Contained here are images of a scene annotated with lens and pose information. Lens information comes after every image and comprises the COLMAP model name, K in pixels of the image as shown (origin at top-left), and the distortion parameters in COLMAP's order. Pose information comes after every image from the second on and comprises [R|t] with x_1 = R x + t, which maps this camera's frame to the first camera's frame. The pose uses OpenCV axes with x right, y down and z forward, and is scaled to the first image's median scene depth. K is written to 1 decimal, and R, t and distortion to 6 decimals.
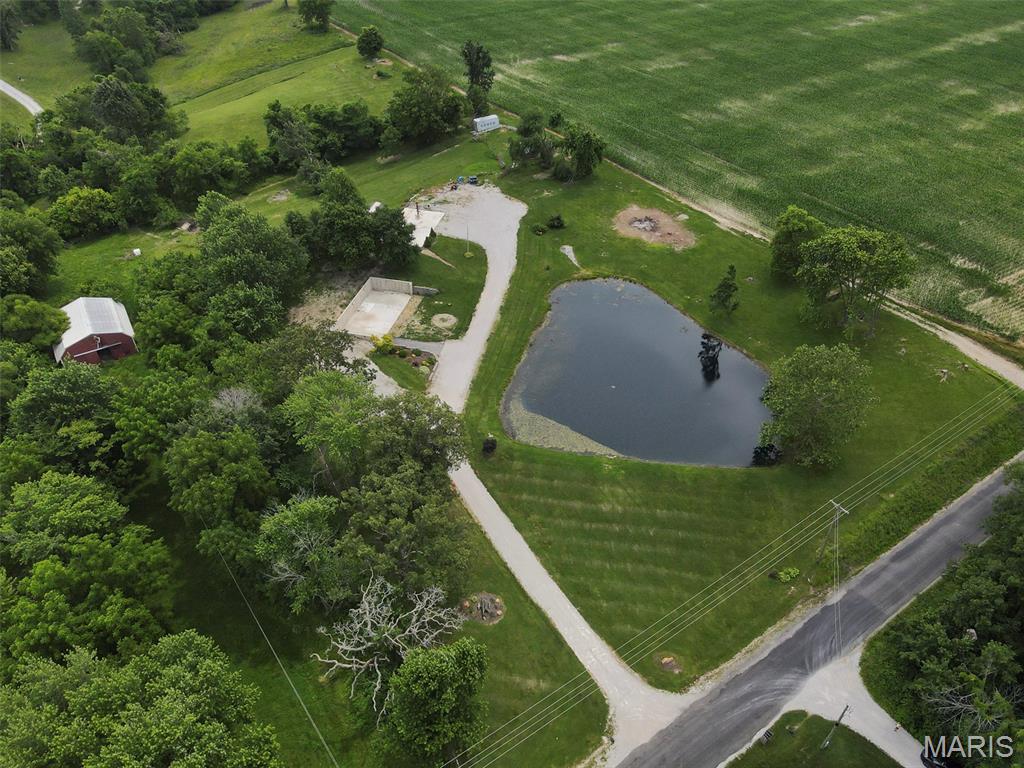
lens RADIAL K [[752.5, 0, 512.9], [0, 752.5, 386.7], [0, 0, 1]] dist [0.003094, 0.027438]
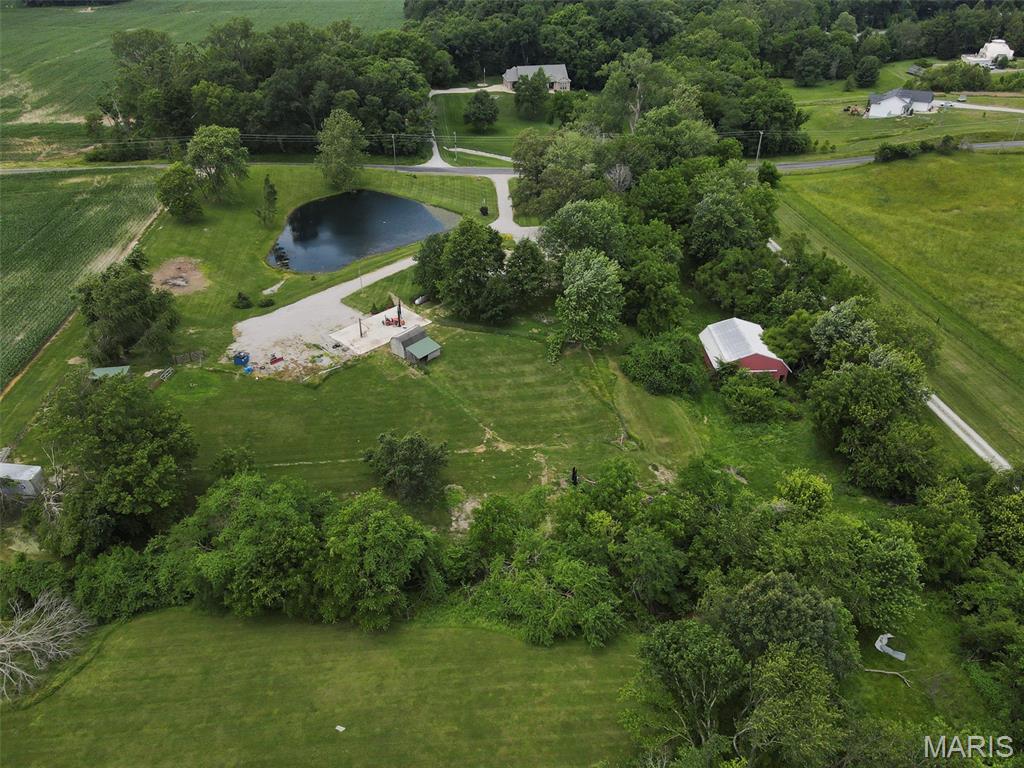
lens RADIAL K [[752.5, 0, 512.9], [0, 752.5, 386.7], [0, 0, 1]] dist [0.003094, 0.027438]
pose [[-0.872314, -0.252959, 0.418426, -0.644080], [0.320587, 0.350247, 0.880086, -0.902015], [-0.369178, 0.901853, -0.224429, 1.230237]]
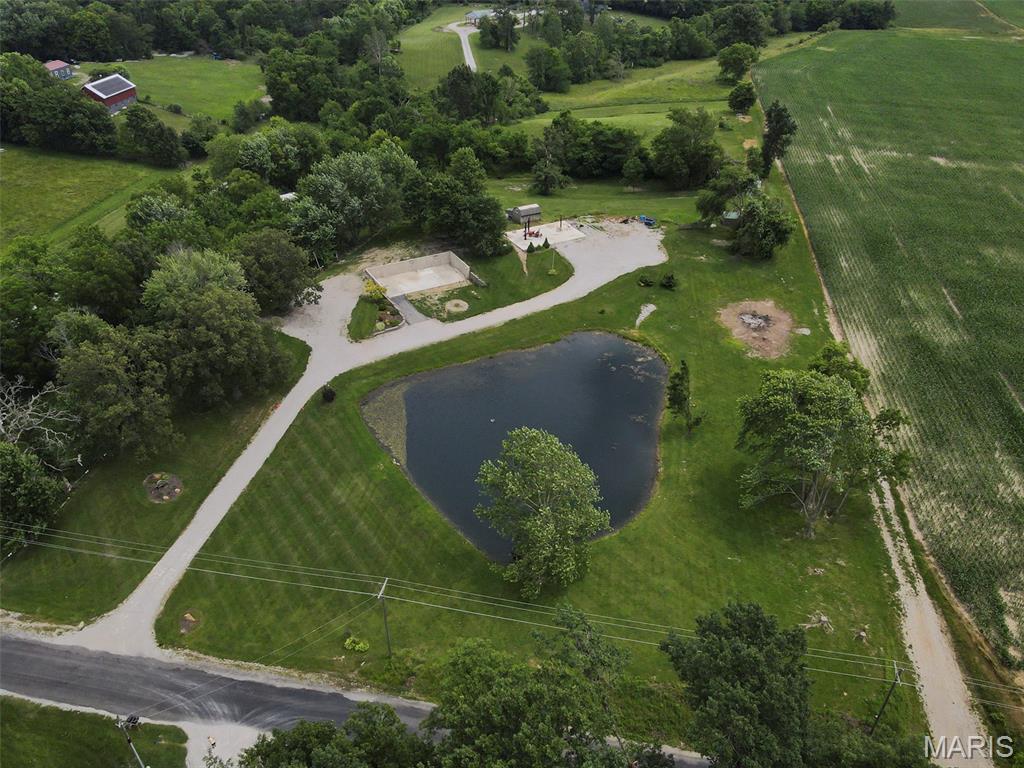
lens RADIAL K [[752.5, 0, 512.9], [0, 752.5, 386.7], [0, 0, 1]] dist [0.003094, 0.027438]
pose [[0.693879, 0.424561, -0.581618, 0.524695], [-0.478042, 0.875633, 0.068869, -0.086995], [0.538523, 0.230251, 0.810541, 0.217764]]
